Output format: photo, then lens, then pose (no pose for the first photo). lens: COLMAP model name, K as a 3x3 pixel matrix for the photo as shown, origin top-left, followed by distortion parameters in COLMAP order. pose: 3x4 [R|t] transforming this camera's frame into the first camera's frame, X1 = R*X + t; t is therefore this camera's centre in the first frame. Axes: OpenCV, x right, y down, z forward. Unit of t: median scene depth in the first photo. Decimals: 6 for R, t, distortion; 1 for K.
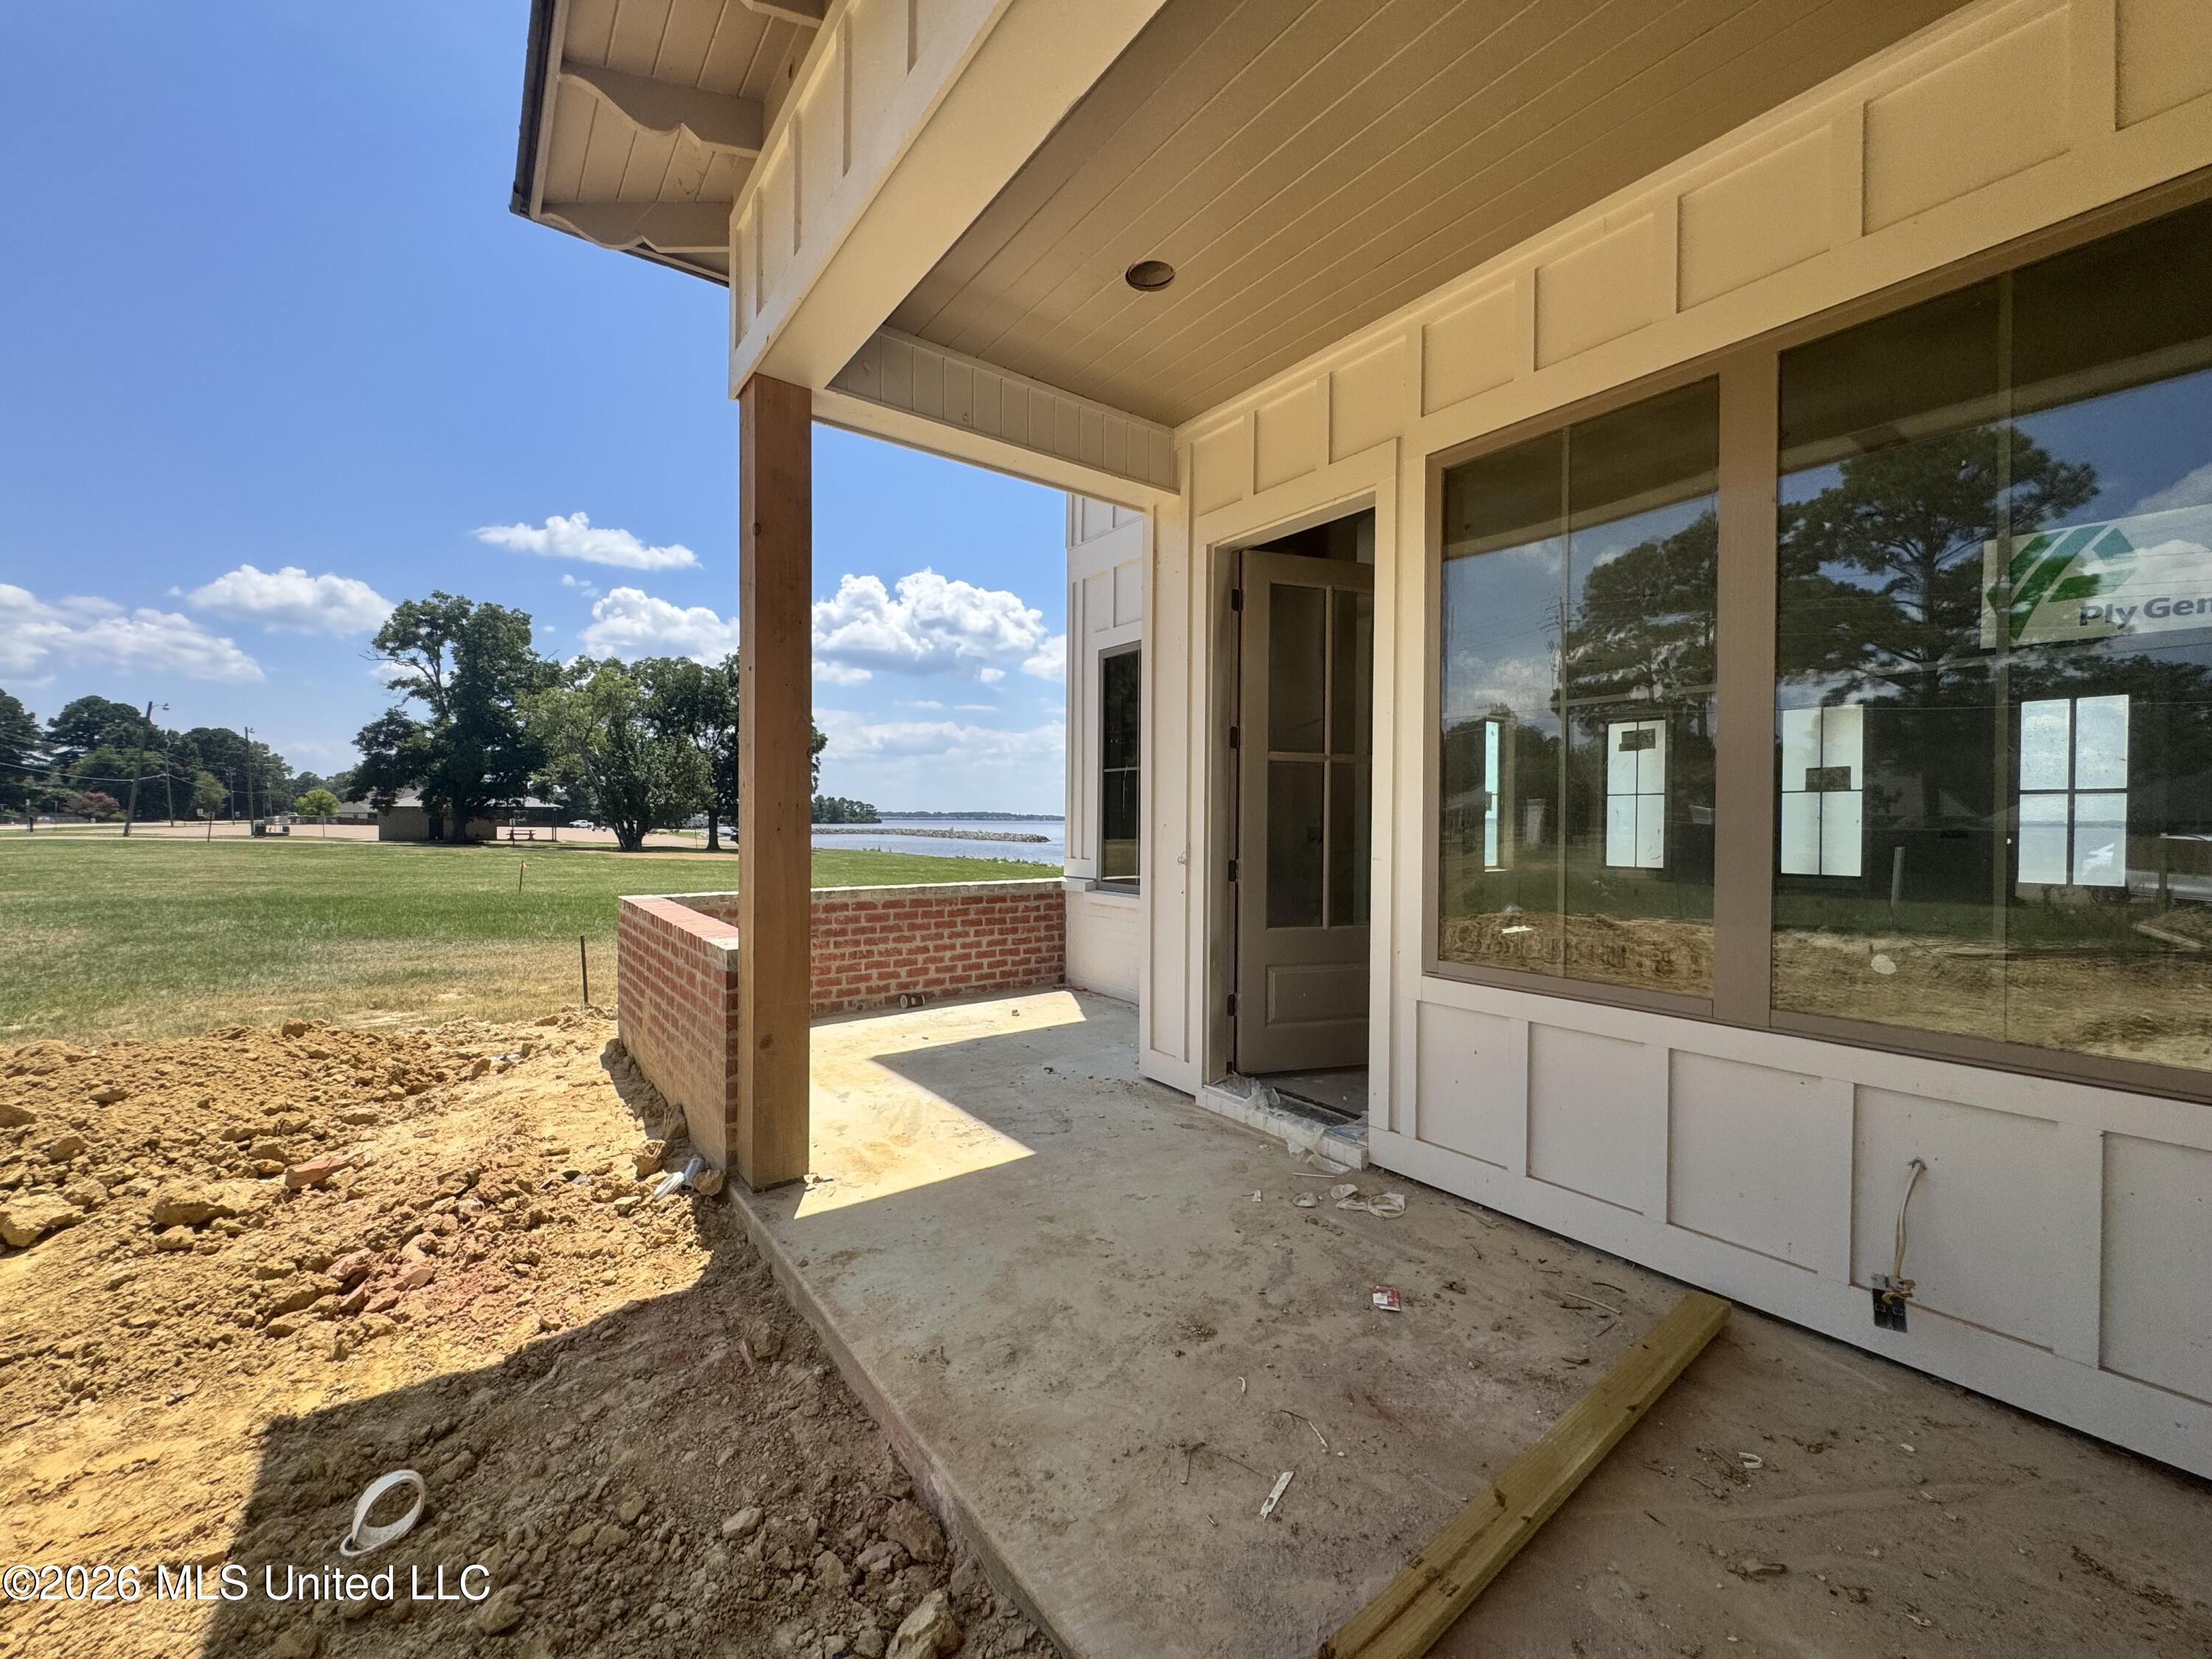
lens RADIAL K [[886.9, 0, 1106.0], [0, 886.9, 829.5], [0, 0, 1]] dist [-0.002095, -0.000227]
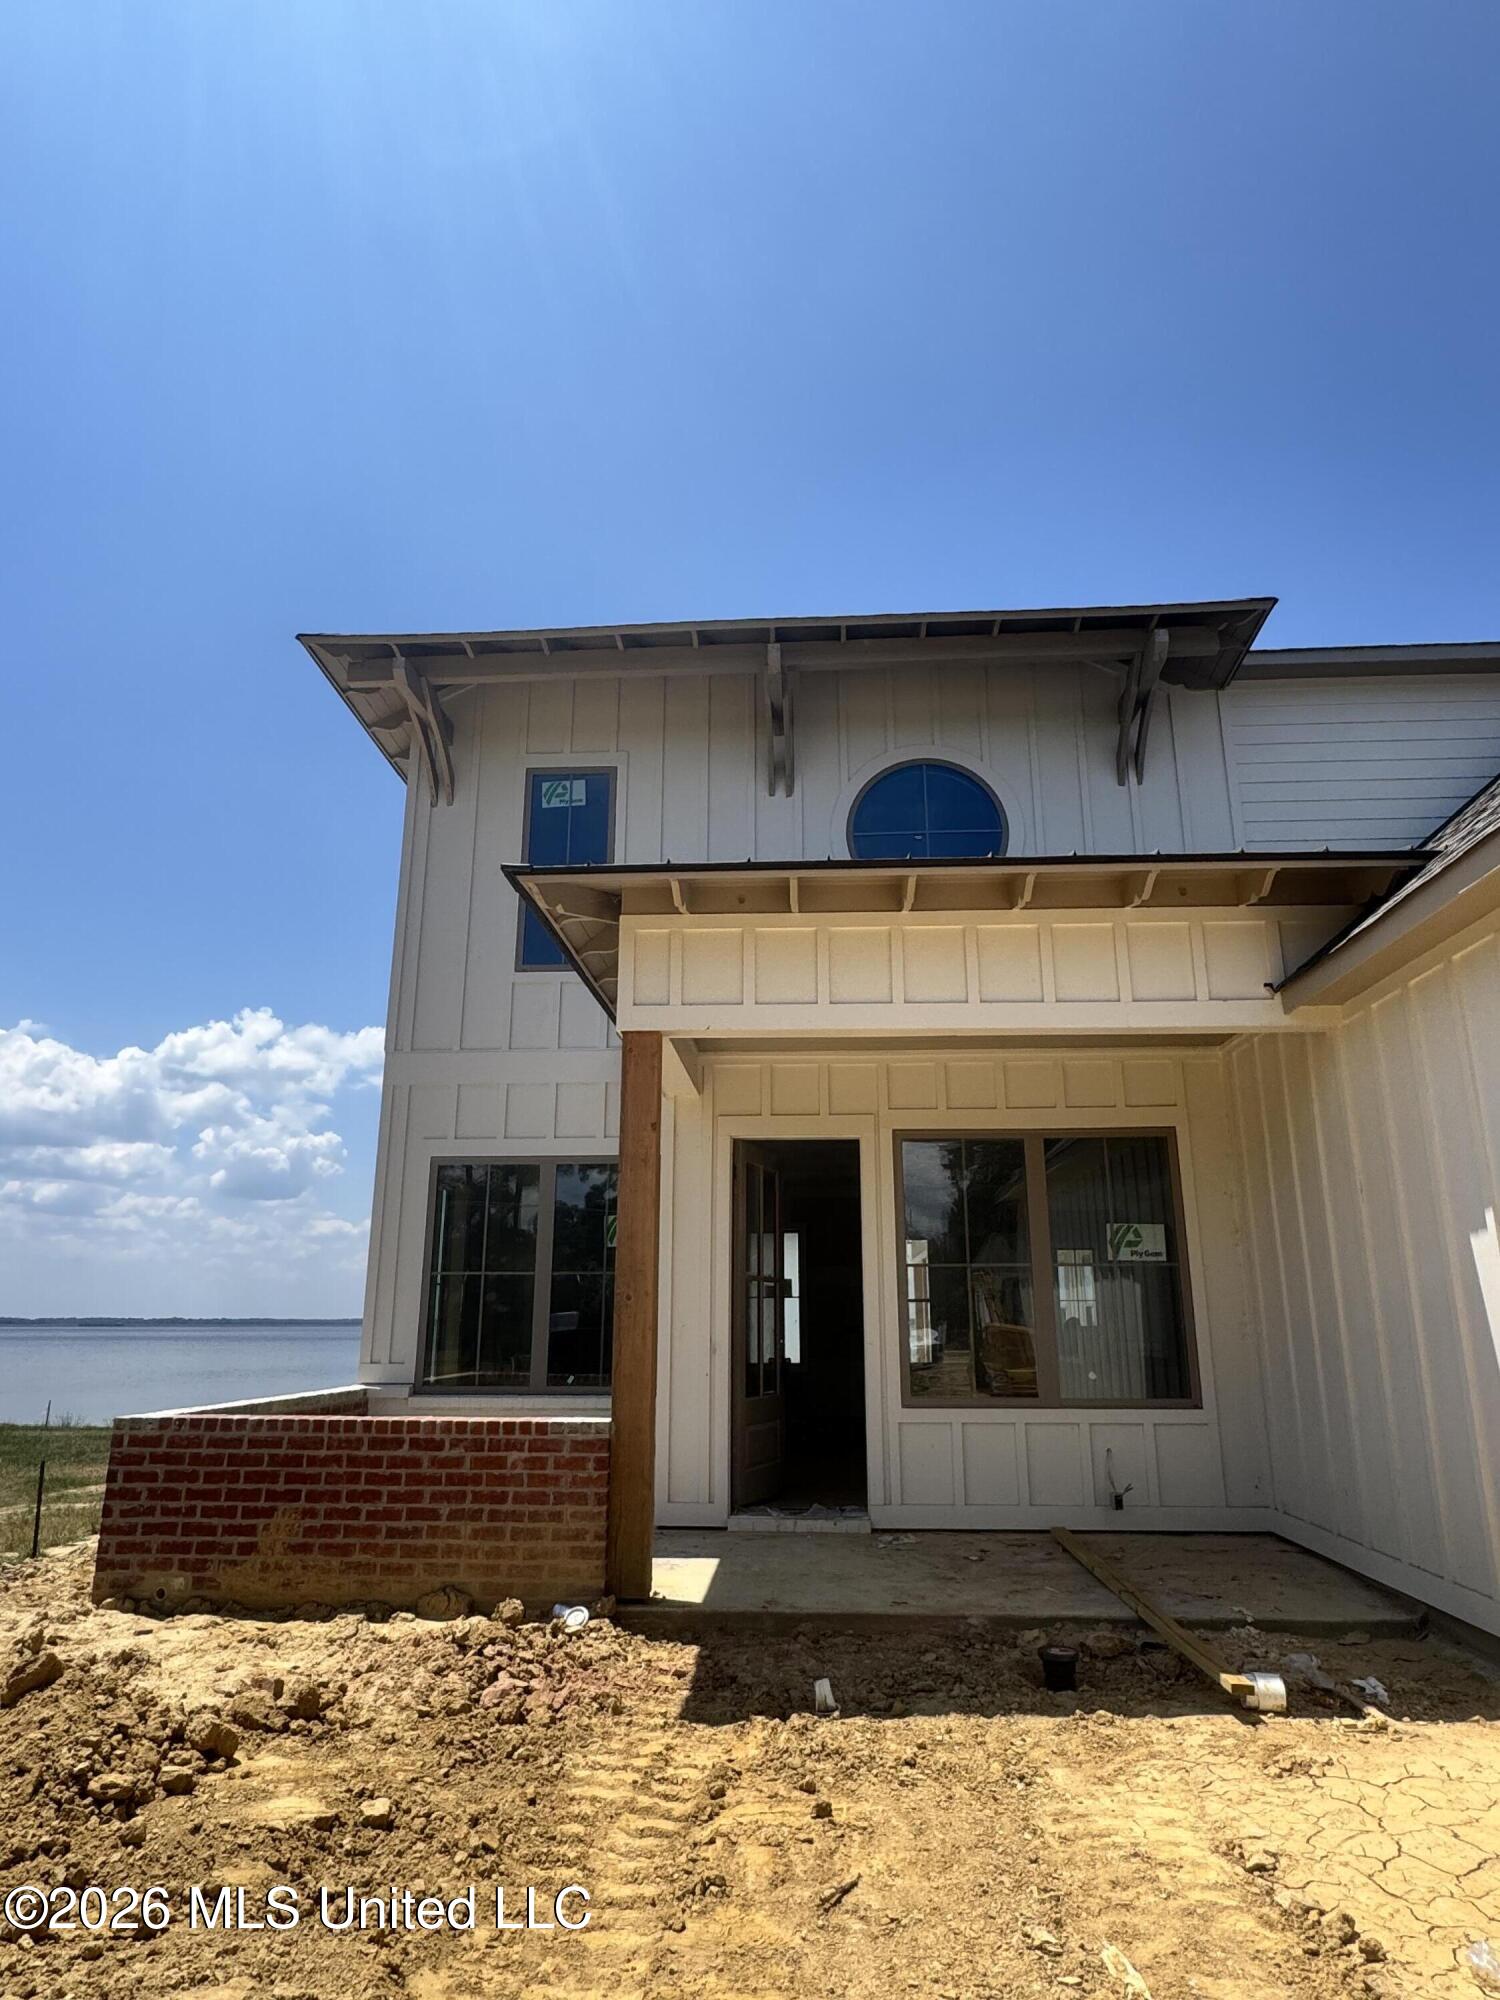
lens RADIAL K [[1176.6, 0, 750.0], [0, 1176.6, 1000.0], [0, 0, 1]] dist [0.000435, -0.000128]
pose [[0.633850, 0.197842, 0.747725, -1.718385], [0.016282, 0.963105, -0.268631, 0.002762], [-0.773285, 0.182446, 0.607243, -0.366488]]
